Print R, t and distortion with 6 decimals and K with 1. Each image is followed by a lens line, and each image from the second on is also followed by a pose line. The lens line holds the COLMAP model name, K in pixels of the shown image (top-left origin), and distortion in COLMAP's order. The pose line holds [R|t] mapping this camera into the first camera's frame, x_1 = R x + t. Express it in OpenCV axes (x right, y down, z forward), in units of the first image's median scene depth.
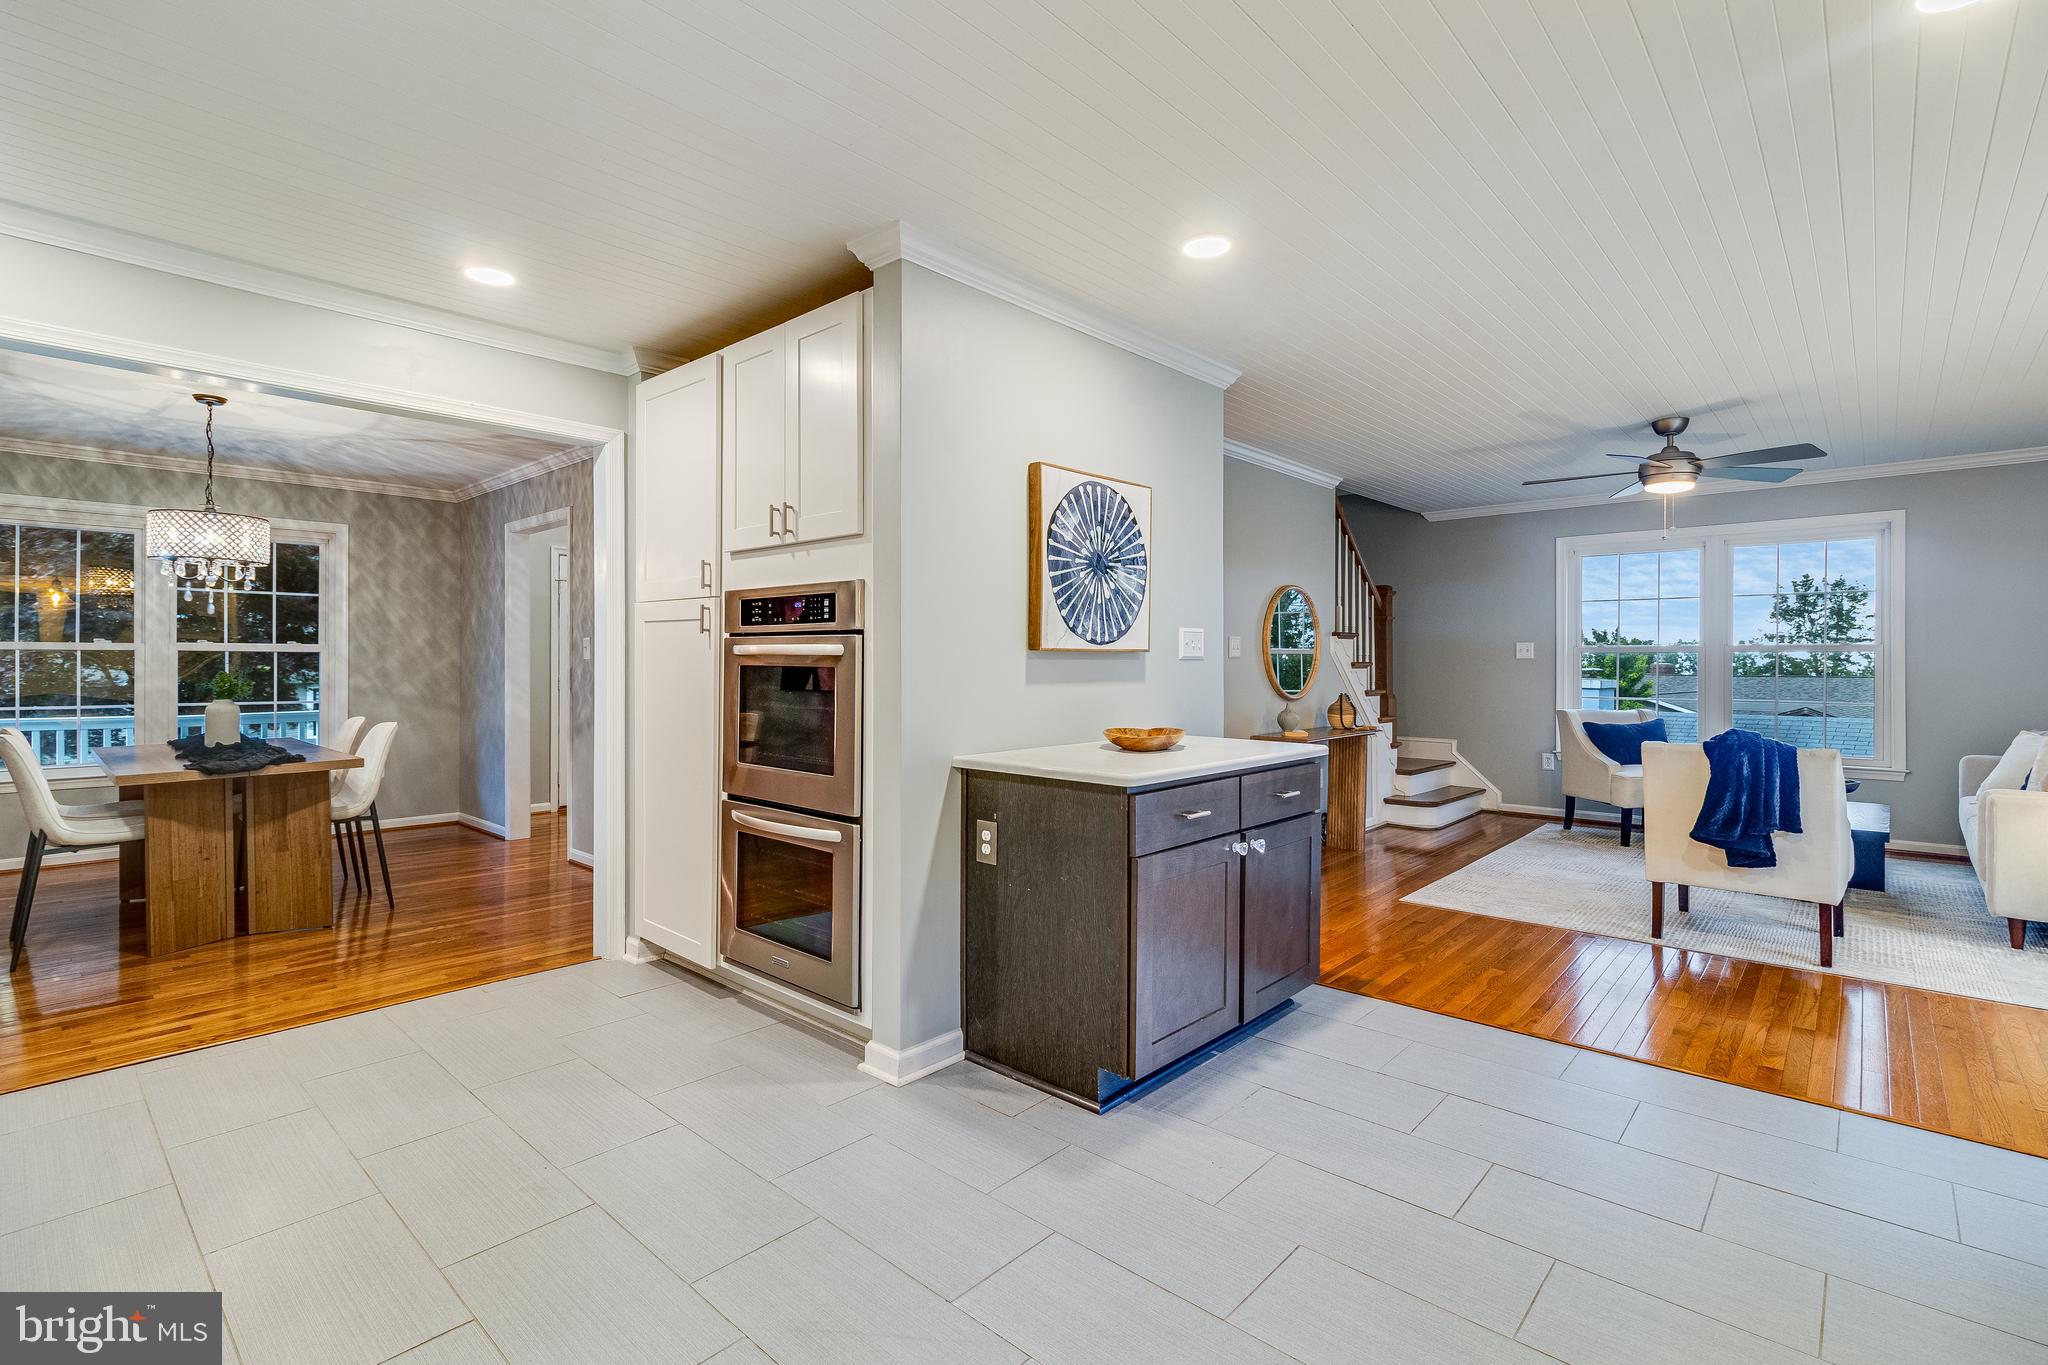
lens RADIAL K [[946.5, 0, 1022.1], [0, 946.5, 662.0], [0, 0, 1]] dist [-0.000636, 0.000876]
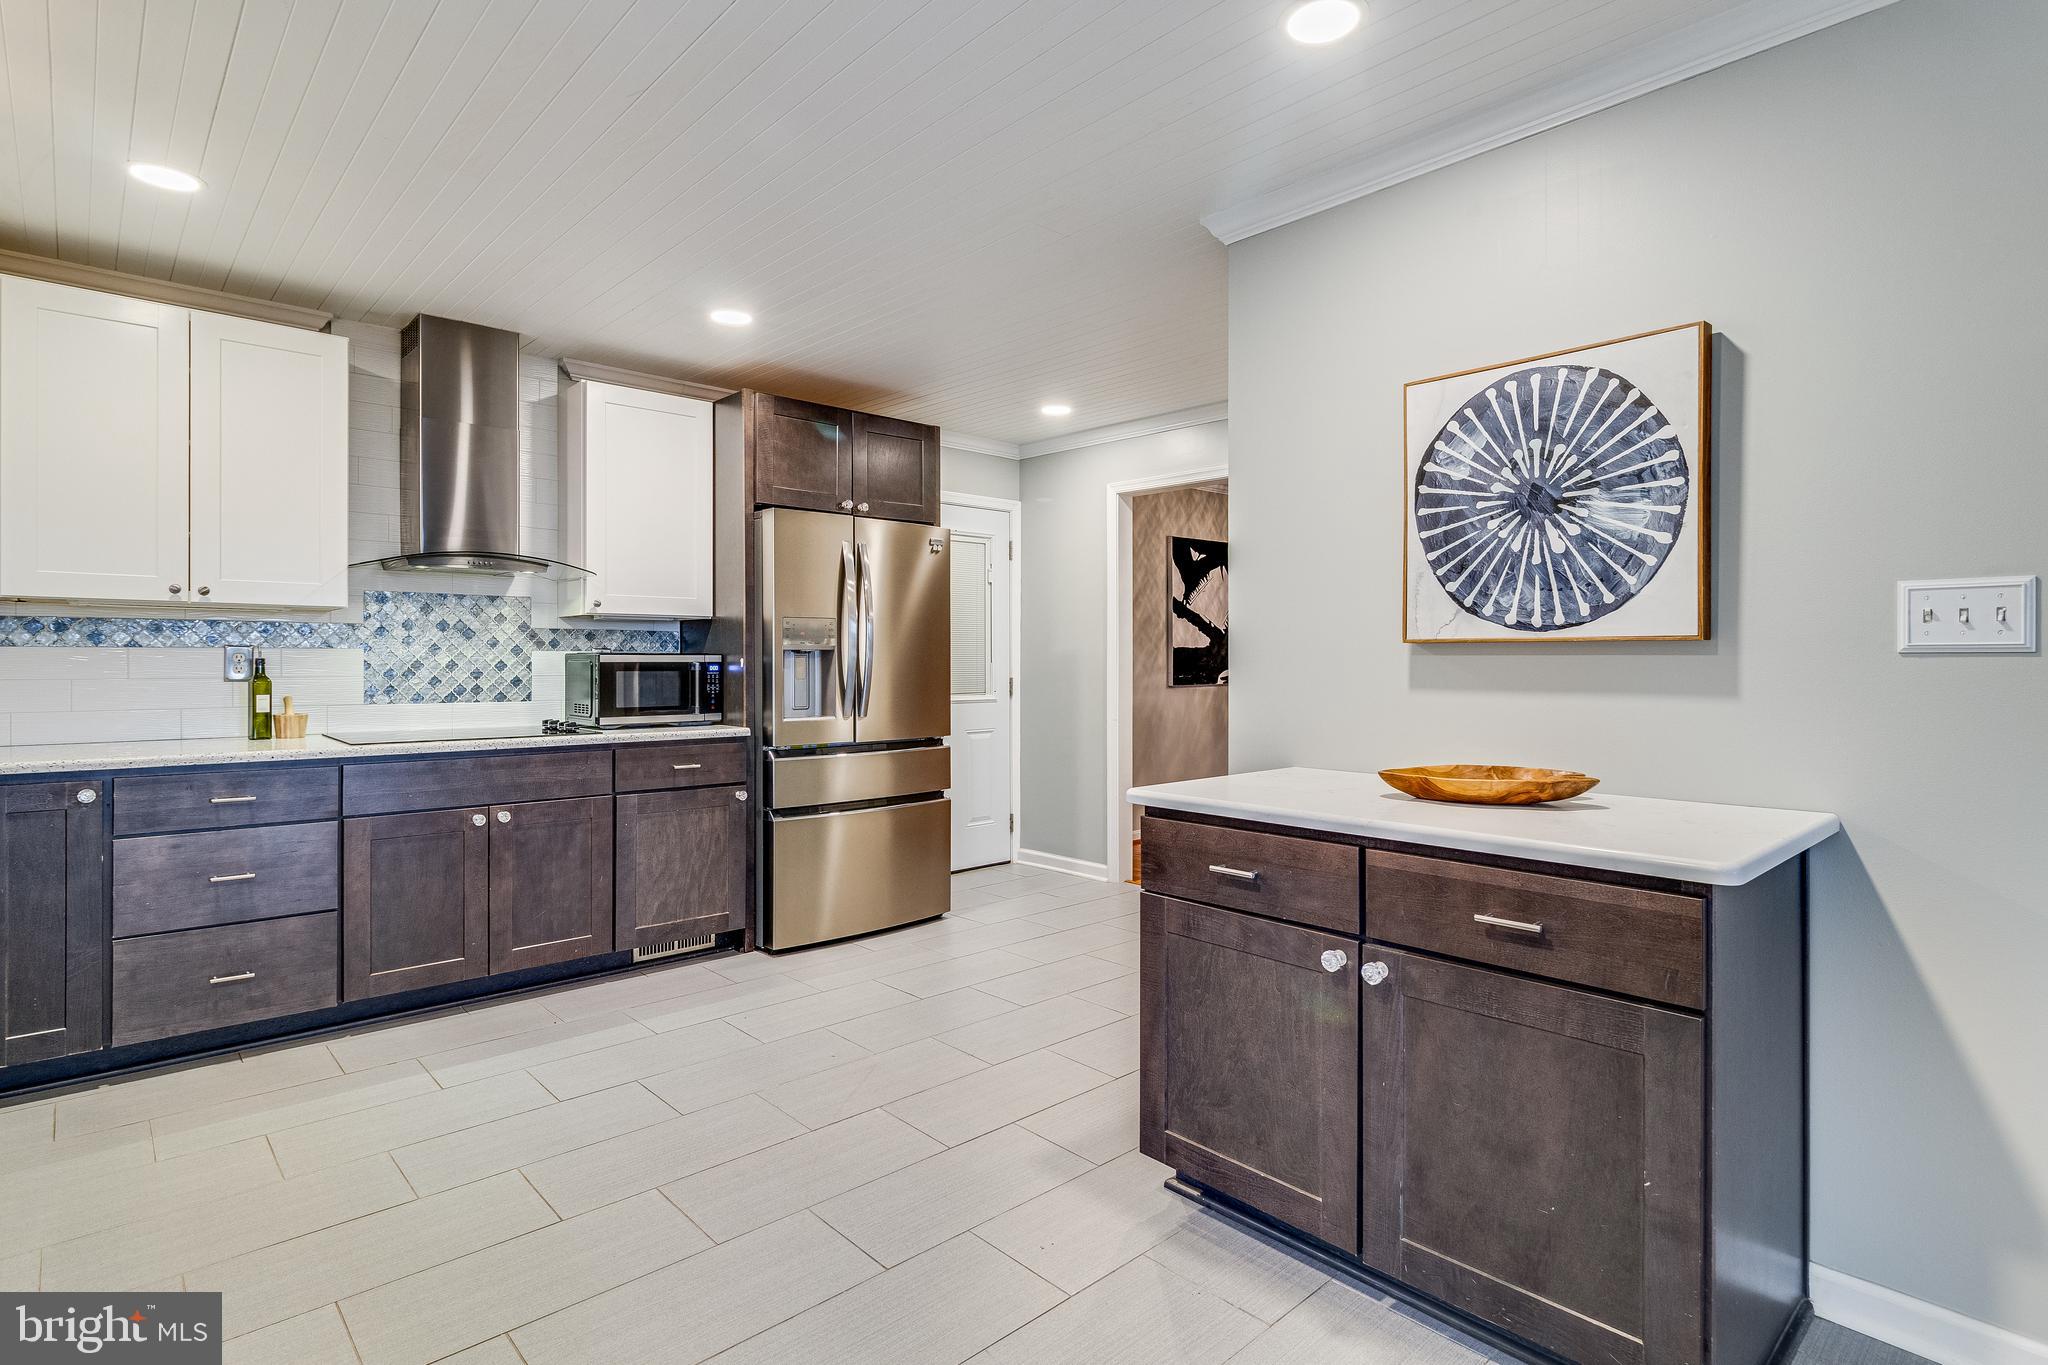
lens RADIAL K [[1025.6, 0, 1030.8], [0, 1025.6, 660.6], [0, 0, 1]] dist [-0.003125, -0.000025]
pose [[-0.089227, 0.001613, -0.996010, 0.772492], [-0.001514, 0.999997, 0.001755, 0.000485], [0.996010, 0.001664, -0.089224, 0.728521]]
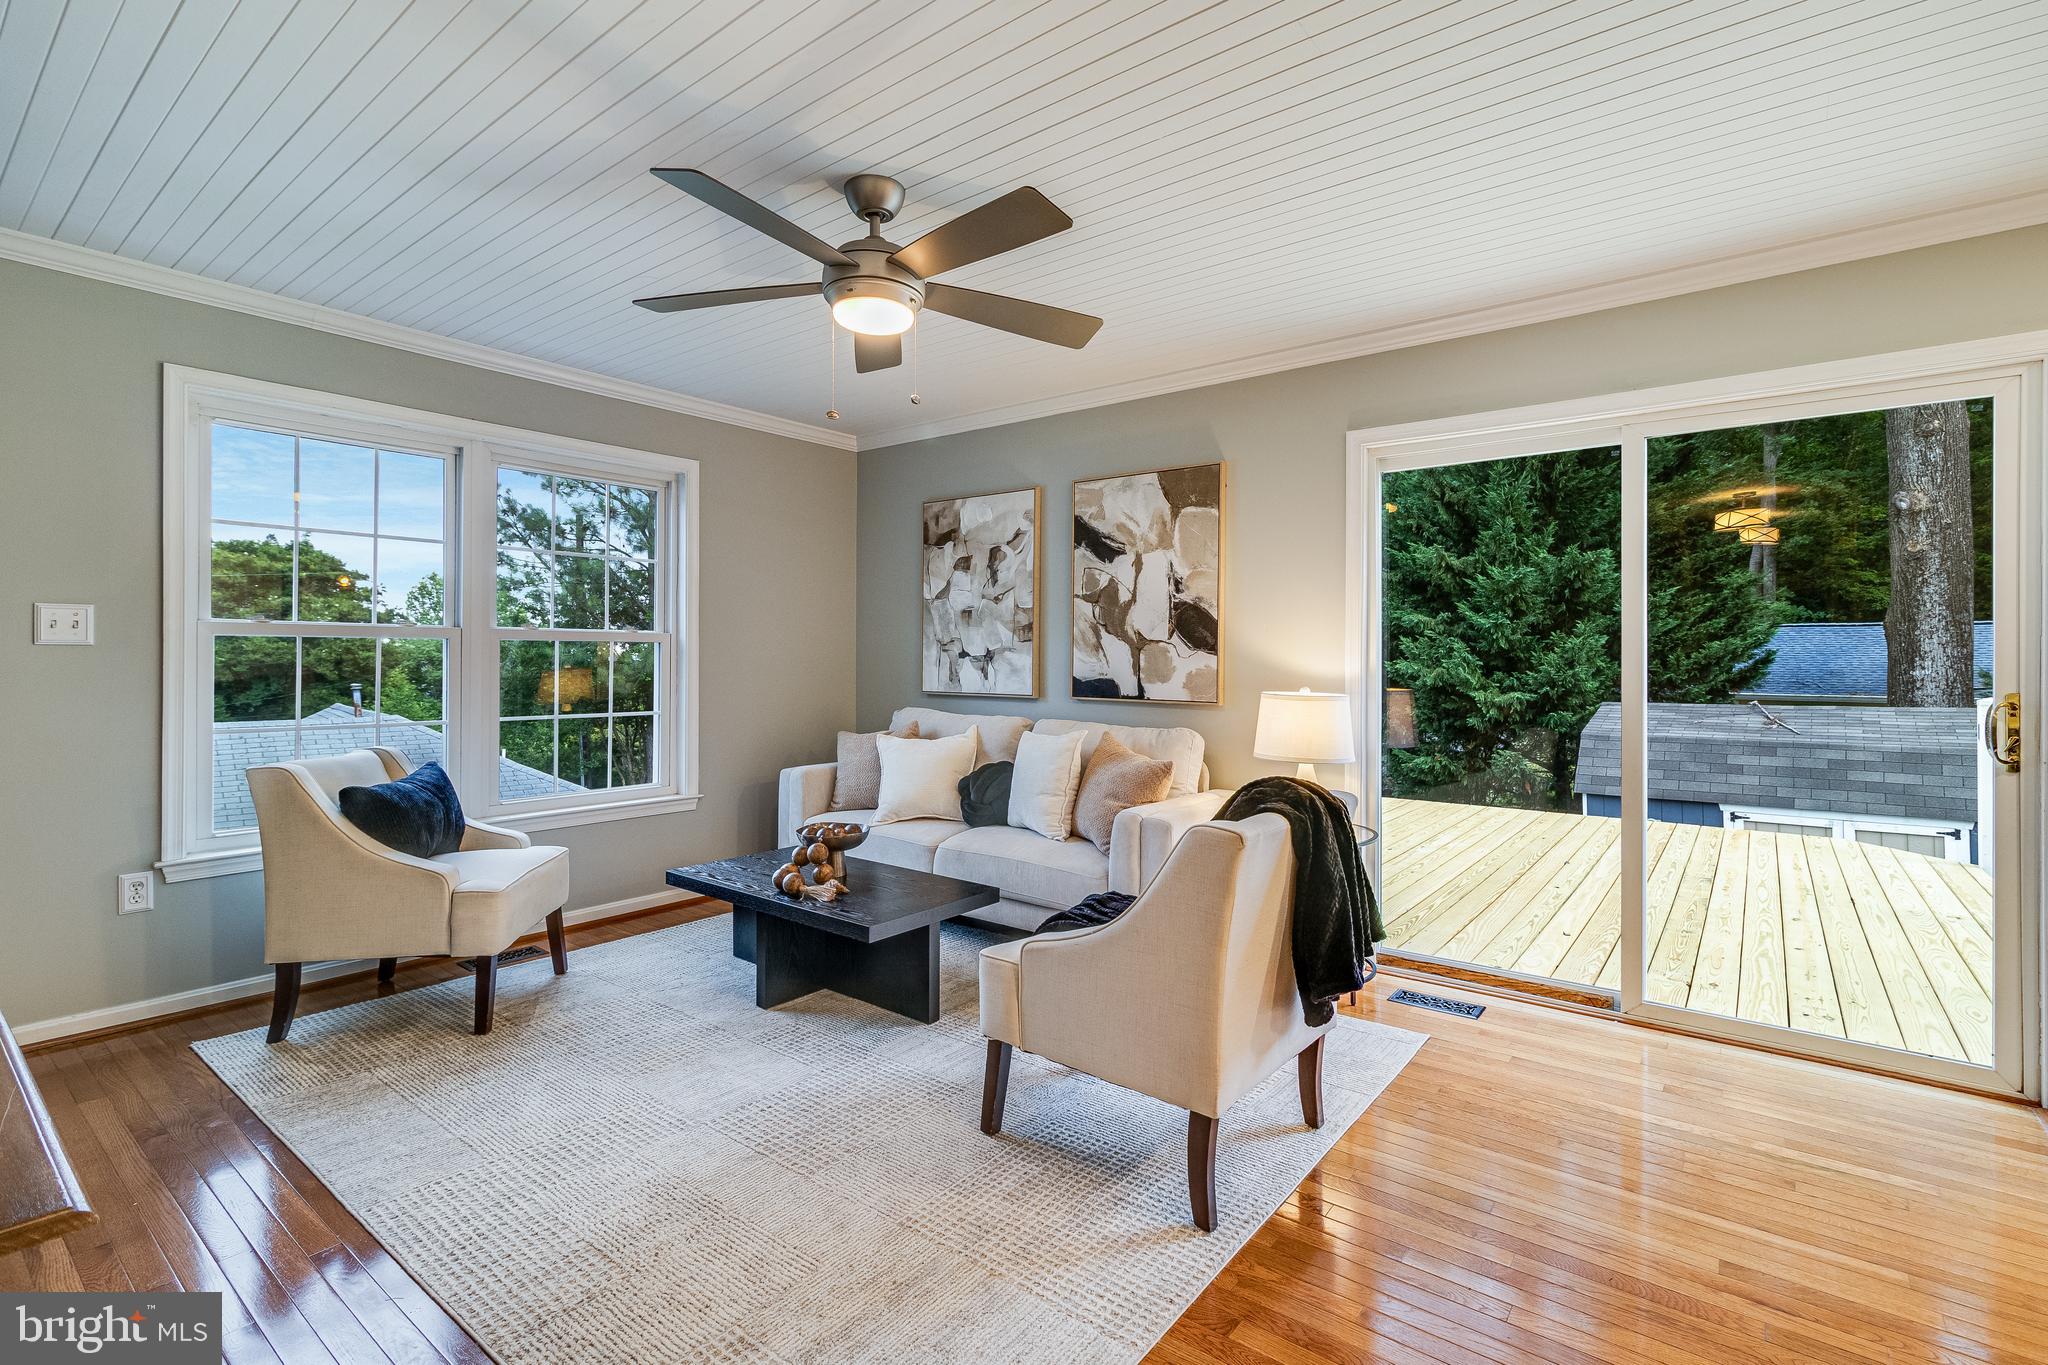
lens RADIAL K [[937.5, 0, 1027.5], [0, 937.5, 659.9], [0, 0, 1]] dist [-0.001442, 0.000532]
pose [[-0.067953, 0.000063, 0.997689, 0.246433], [-0.003699, 0.999993, -0.000315, 0.002787], [-0.997682, -0.003712, -0.067952, 1.395660]]
